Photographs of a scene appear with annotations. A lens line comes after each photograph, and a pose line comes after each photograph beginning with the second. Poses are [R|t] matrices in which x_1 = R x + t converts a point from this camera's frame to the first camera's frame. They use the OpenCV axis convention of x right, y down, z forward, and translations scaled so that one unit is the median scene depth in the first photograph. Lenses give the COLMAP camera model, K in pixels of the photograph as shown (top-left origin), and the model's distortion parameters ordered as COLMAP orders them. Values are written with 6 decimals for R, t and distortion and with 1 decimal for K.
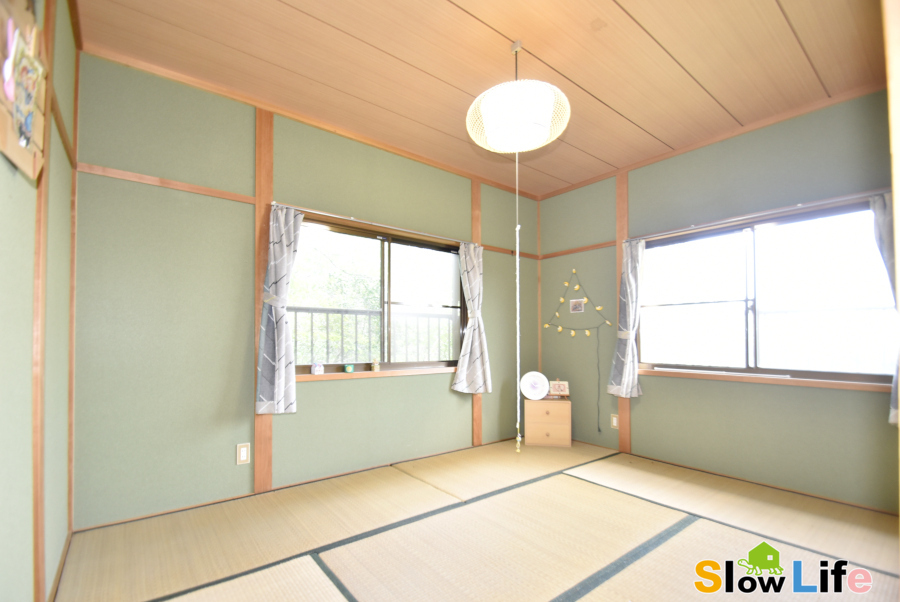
lens RADIAL K [[388.2, 0, 448.8], [0, 388.2, 329.5], [0, 0, 1]] dist [0.000470, 0.000173]
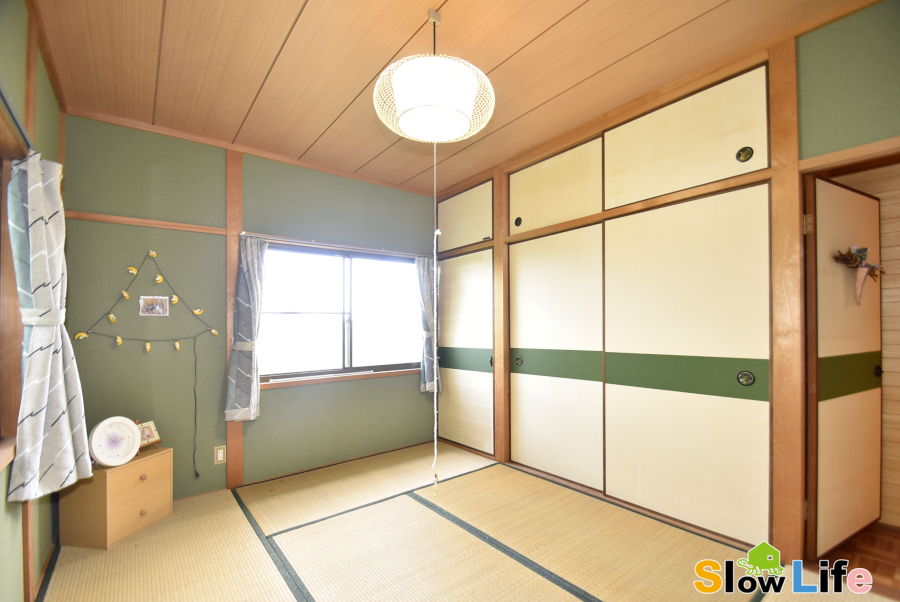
lens RADIAL K [[399.6, 0, 448.7], [0, 399.6, 319.7], [0, 0, 1]] dist [-0.000942, -0.000414]
pose [[0.023173, 0.011843, 0.999661, -0.401657], [-0.002483, 0.999927, -0.011788, -0.034060], [-0.999728, -0.002209, 0.023201, 0.532240]]
